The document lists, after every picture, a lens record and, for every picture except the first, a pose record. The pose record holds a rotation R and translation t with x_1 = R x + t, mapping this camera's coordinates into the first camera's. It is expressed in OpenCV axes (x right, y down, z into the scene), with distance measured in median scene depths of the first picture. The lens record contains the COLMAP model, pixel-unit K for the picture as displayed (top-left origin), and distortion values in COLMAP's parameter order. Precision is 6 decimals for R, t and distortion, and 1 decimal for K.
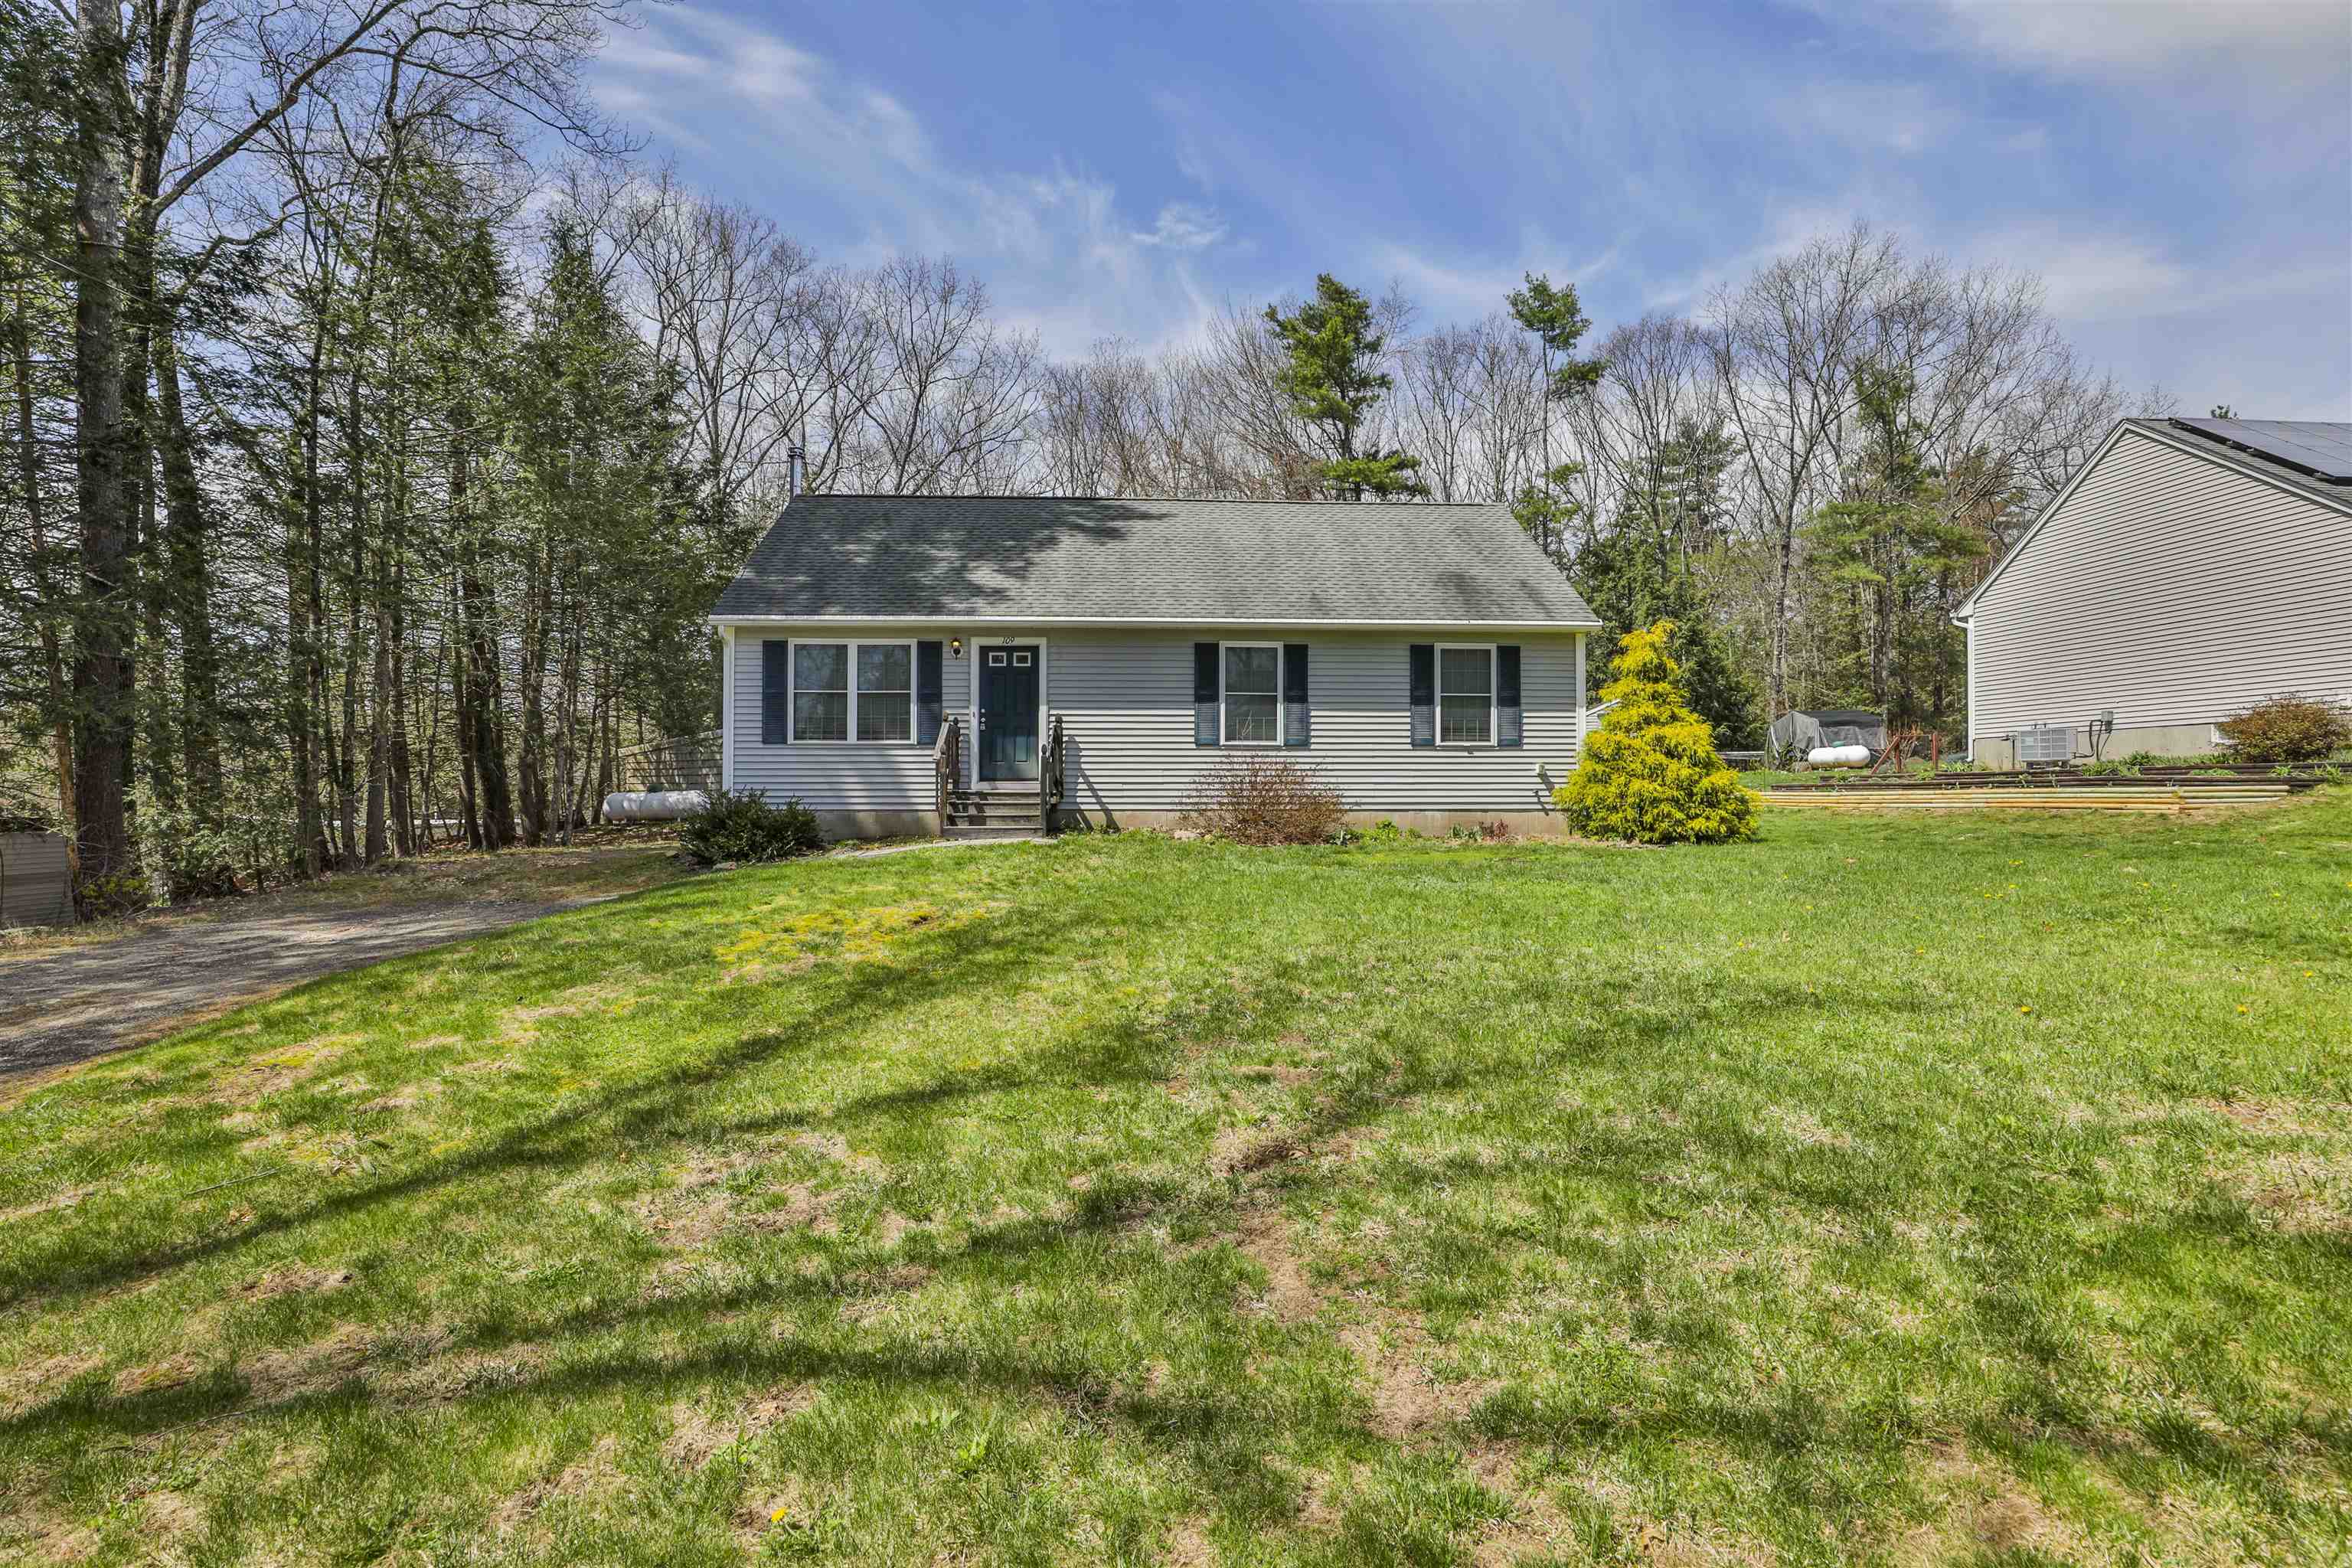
lens RADIAL K [[1147.6, 0, 1178.7], [0, 1147.6, 770.7], [0, 0, 1]] dist [-0.034986, 0.003573]
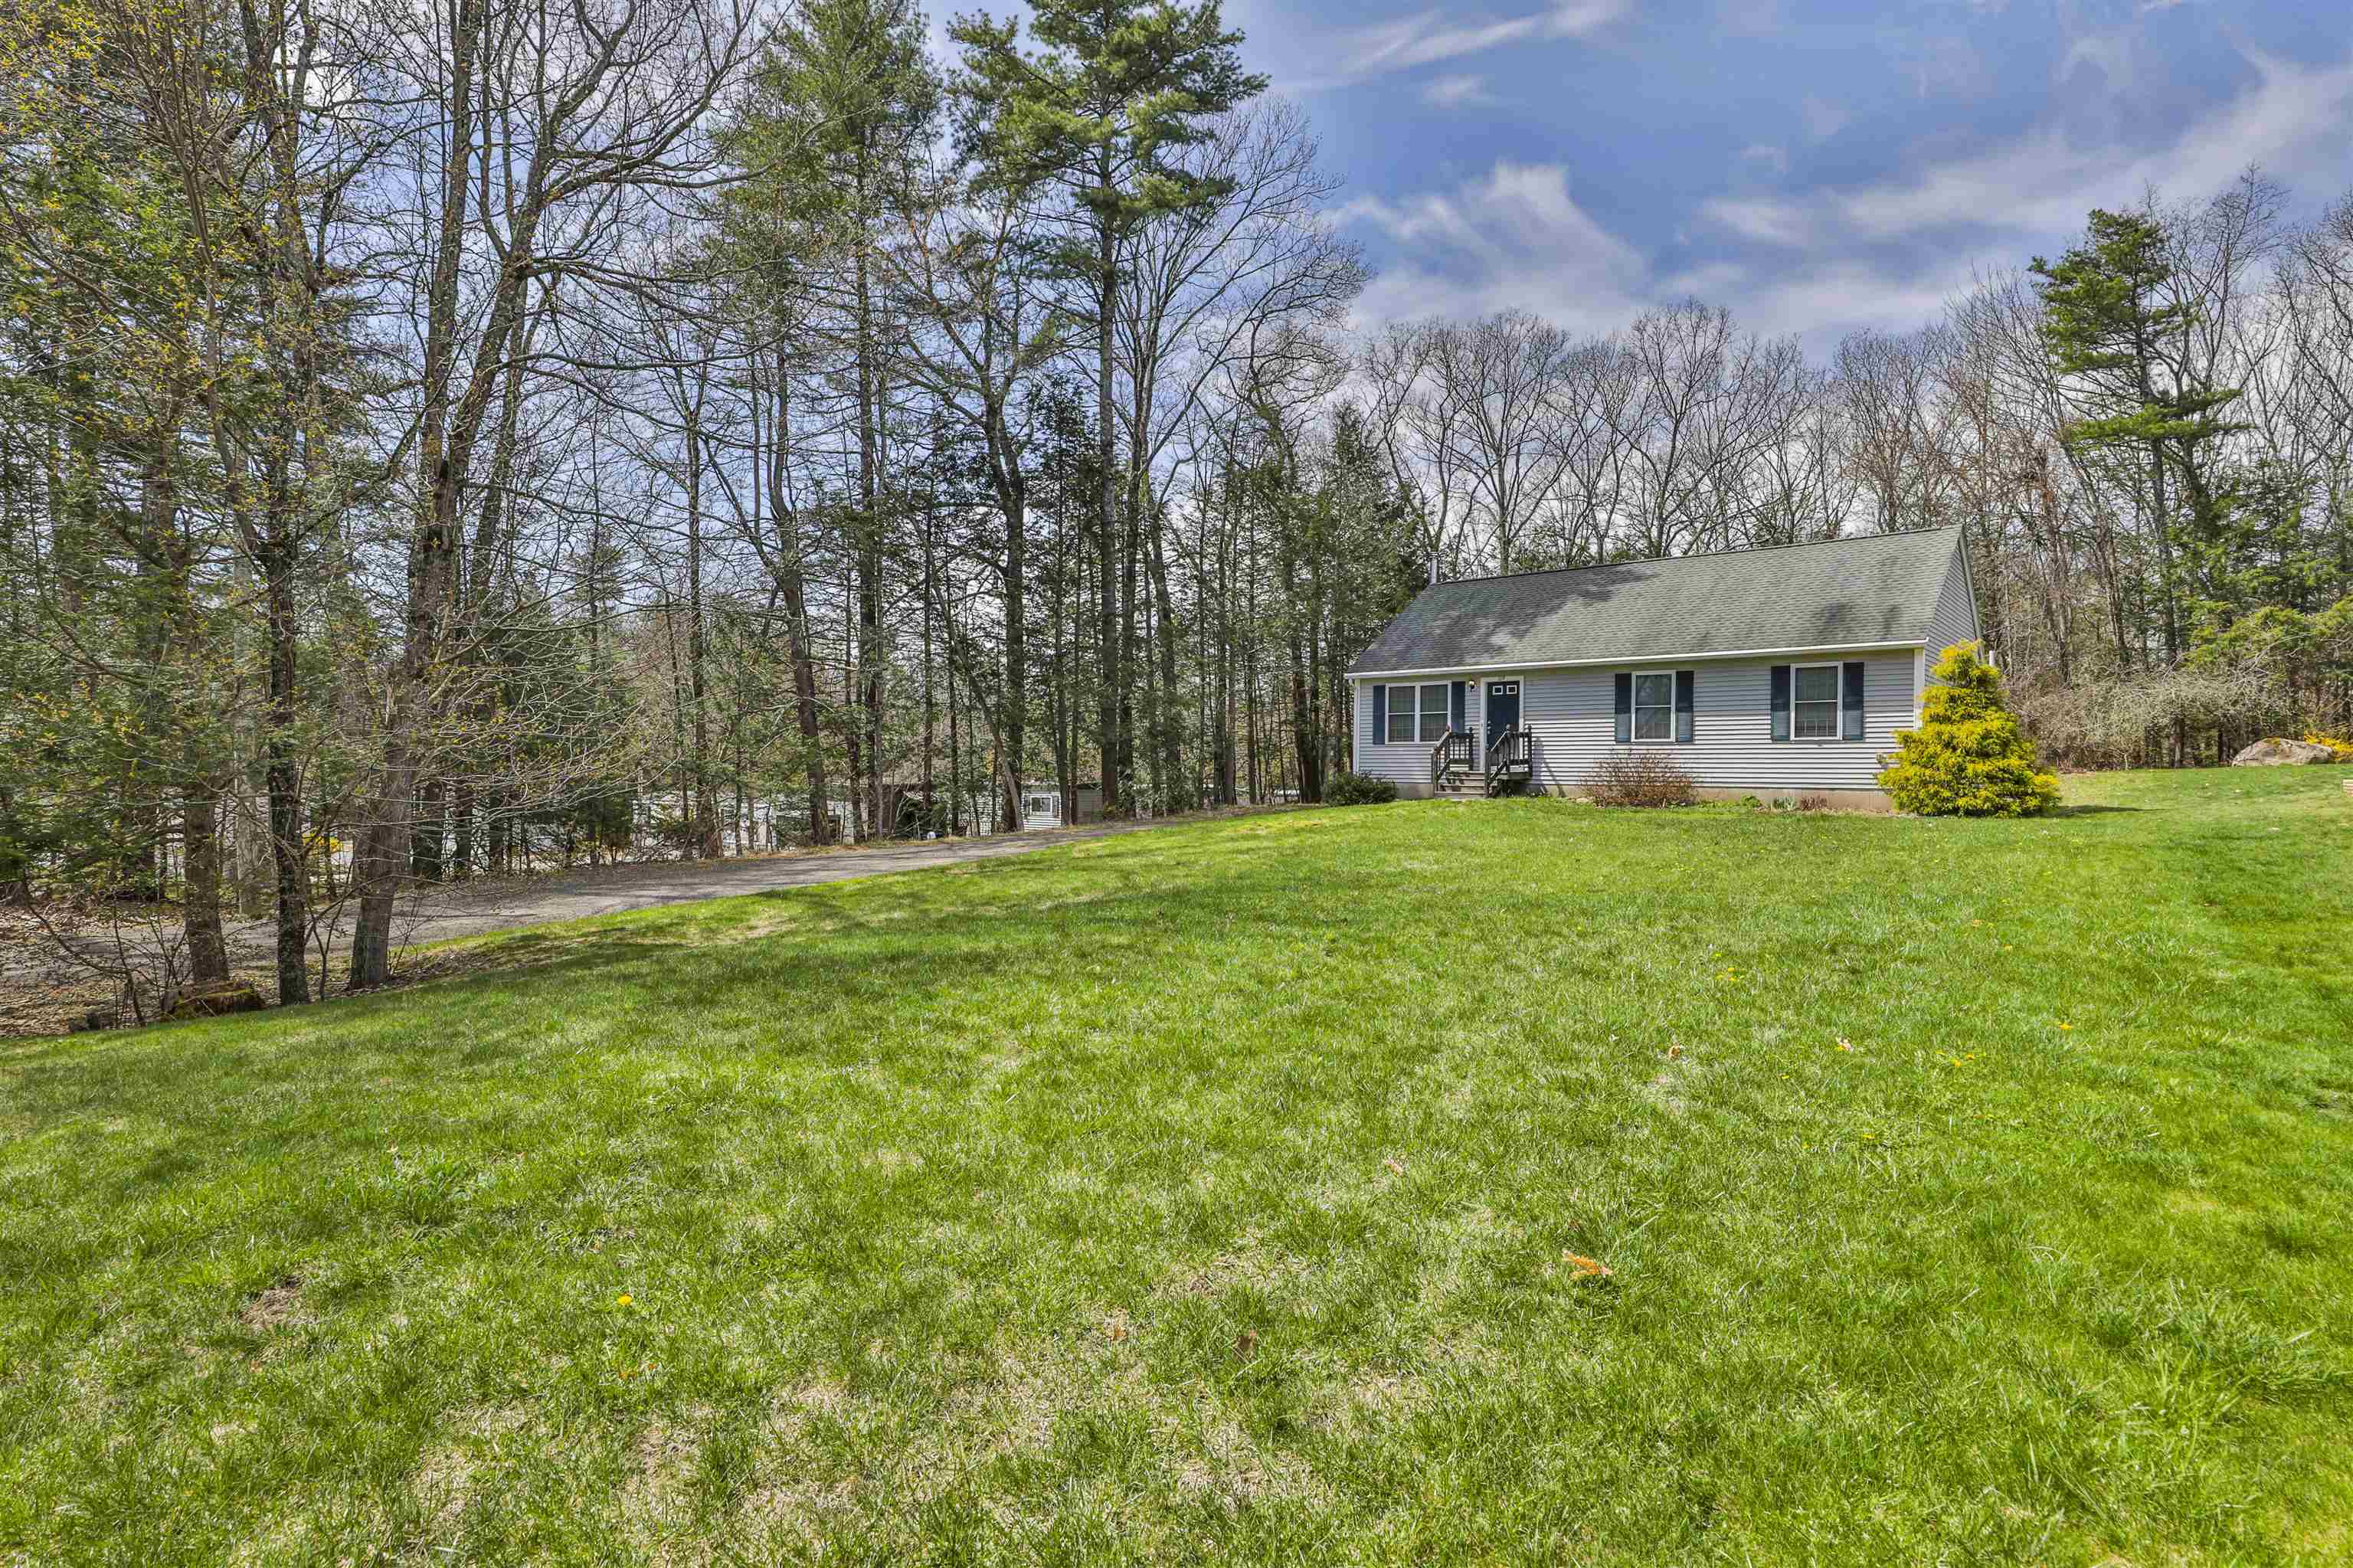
lens RADIAL K [[1148.2, 0, 1167.9], [0, 1148.2, 781.9], [0, 0, 1]] dist [-0.034986, 0.003573]
pose [[0.694031, 0.013284, -0.719823, 0.685892], [0.009143, 0.999586, 0.027262, -0.015835], [0.719887, -0.025502, 0.693622, -0.464803]]
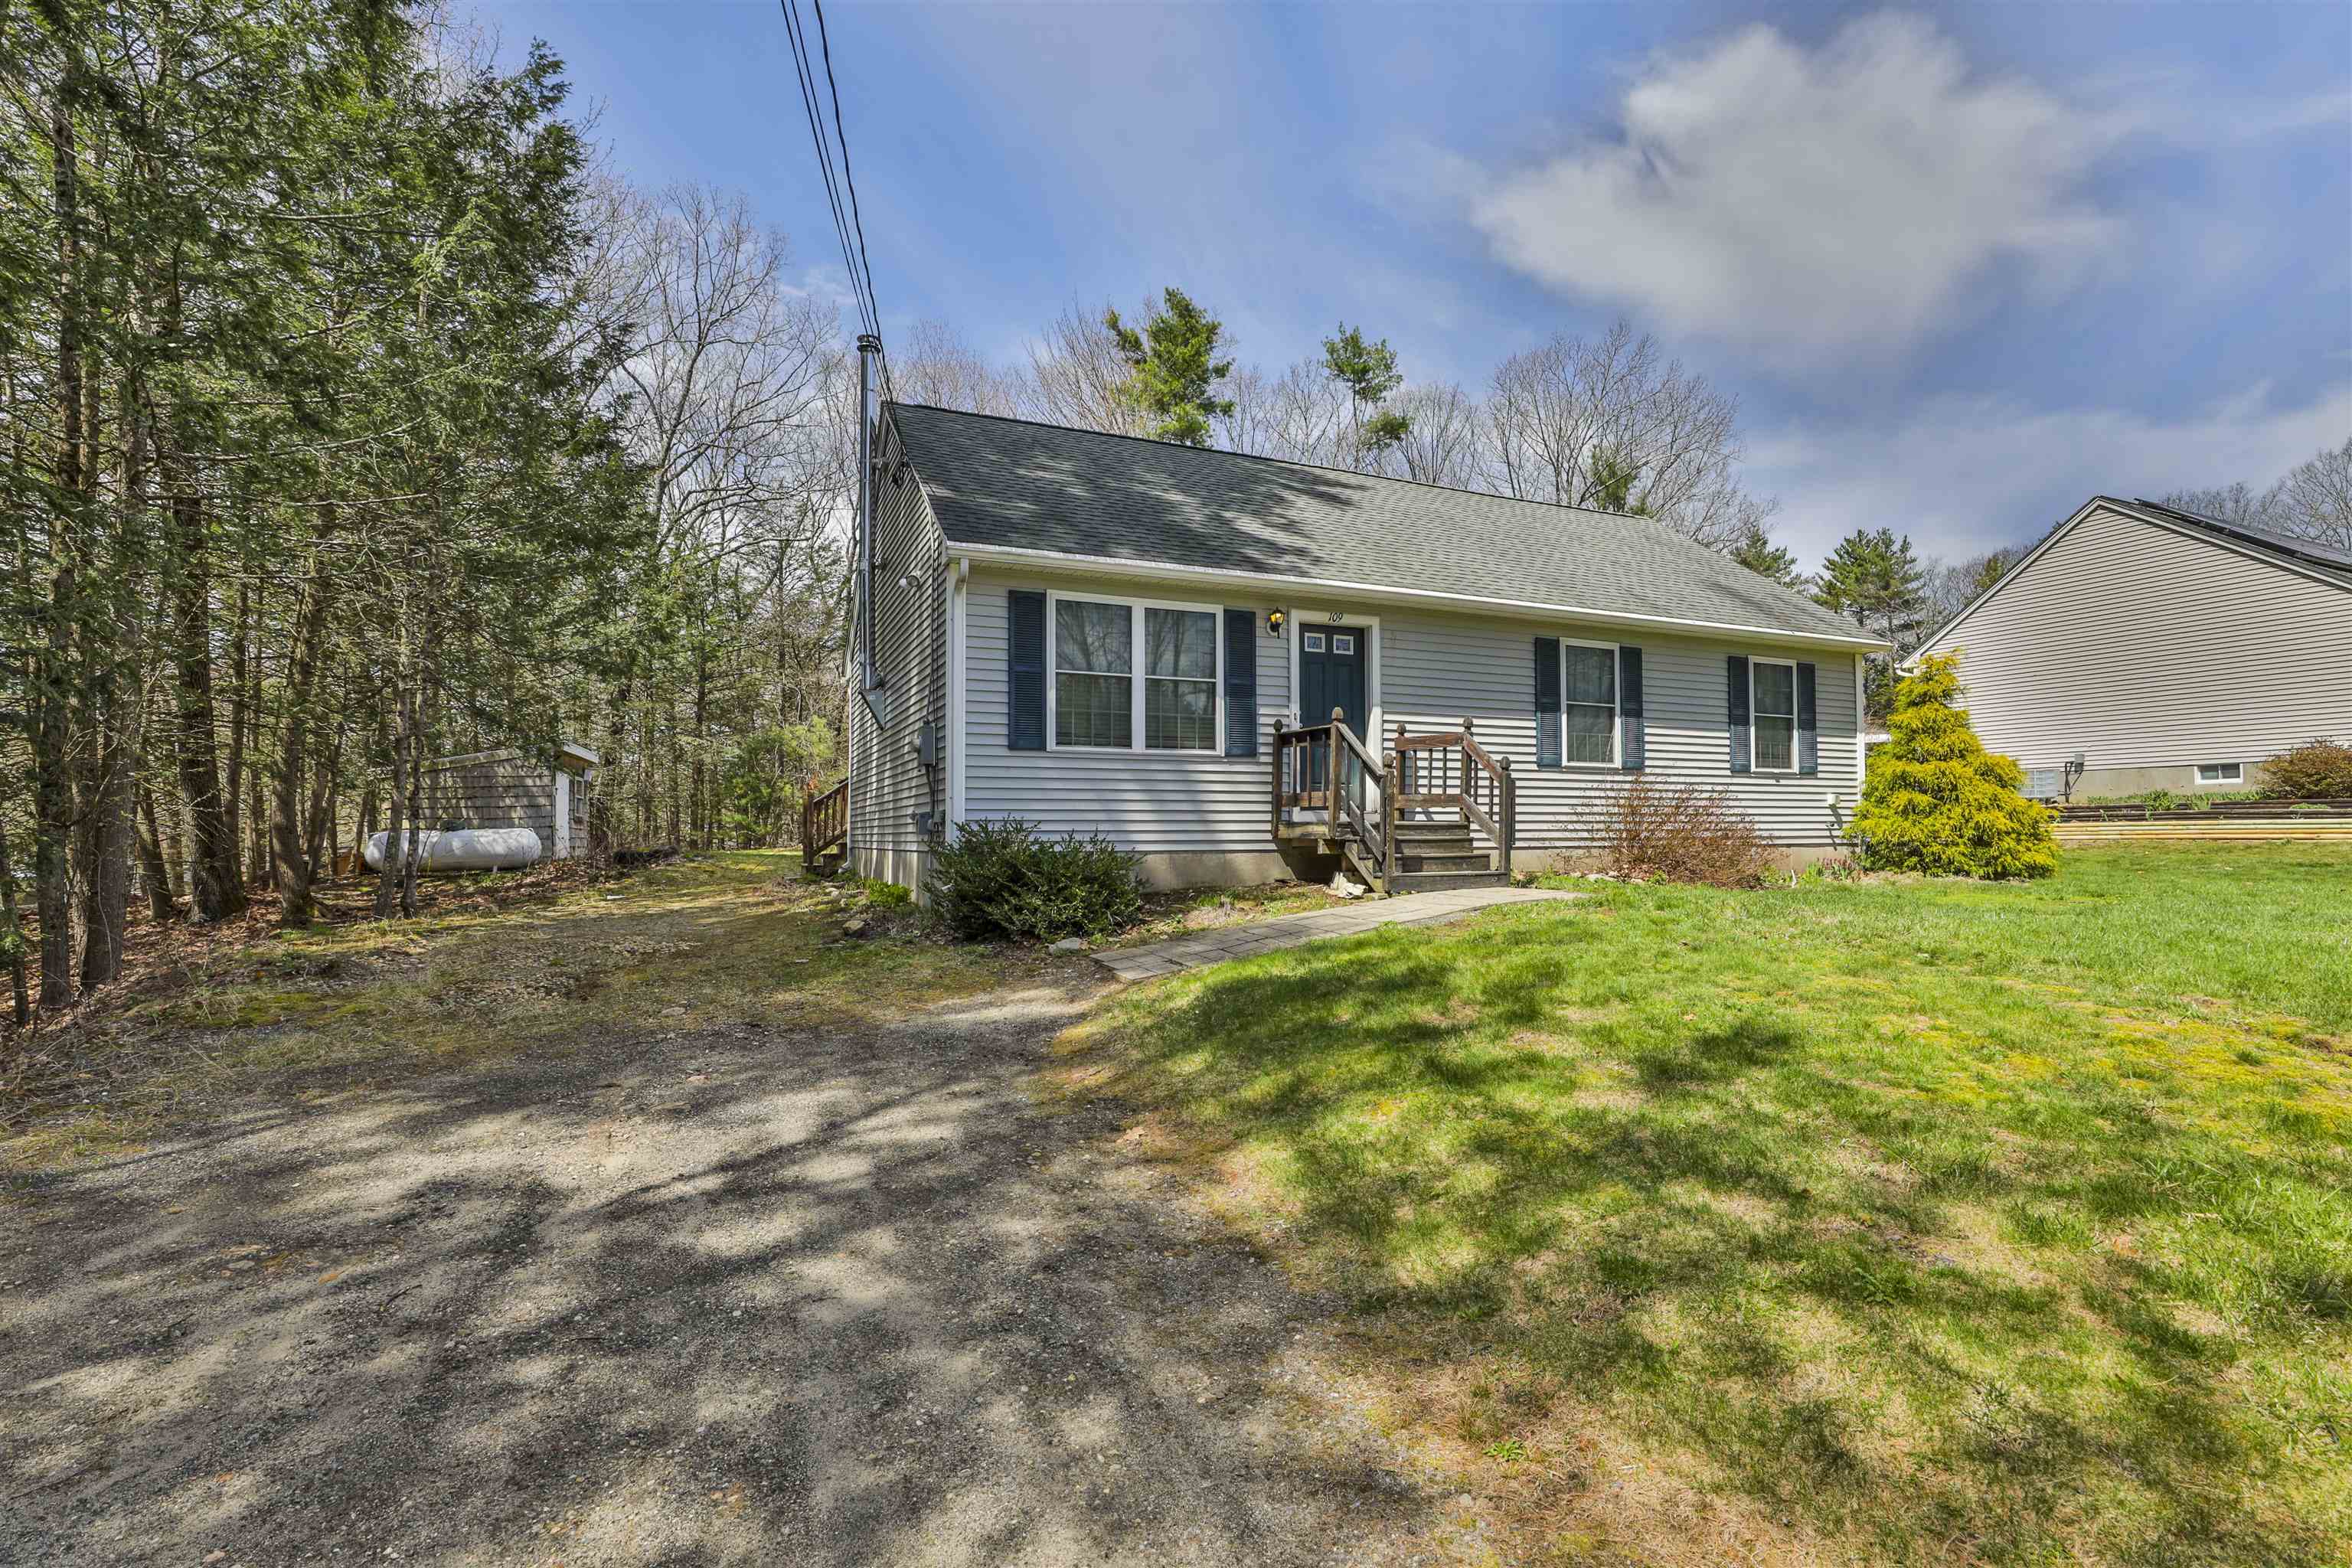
lens RADIAL K [[1091.4, 0, 1193.2], [0, 1091.4, 806.3], [0, 0, 1]] dist [-0.033120, -0.000219]
pose [[0.933836, 0.005451, 0.357661, -0.474371], [-0.004040, 0.999981, -0.004693, 0.009907], [-0.357680, 0.002937, 0.933840, 0.382399]]
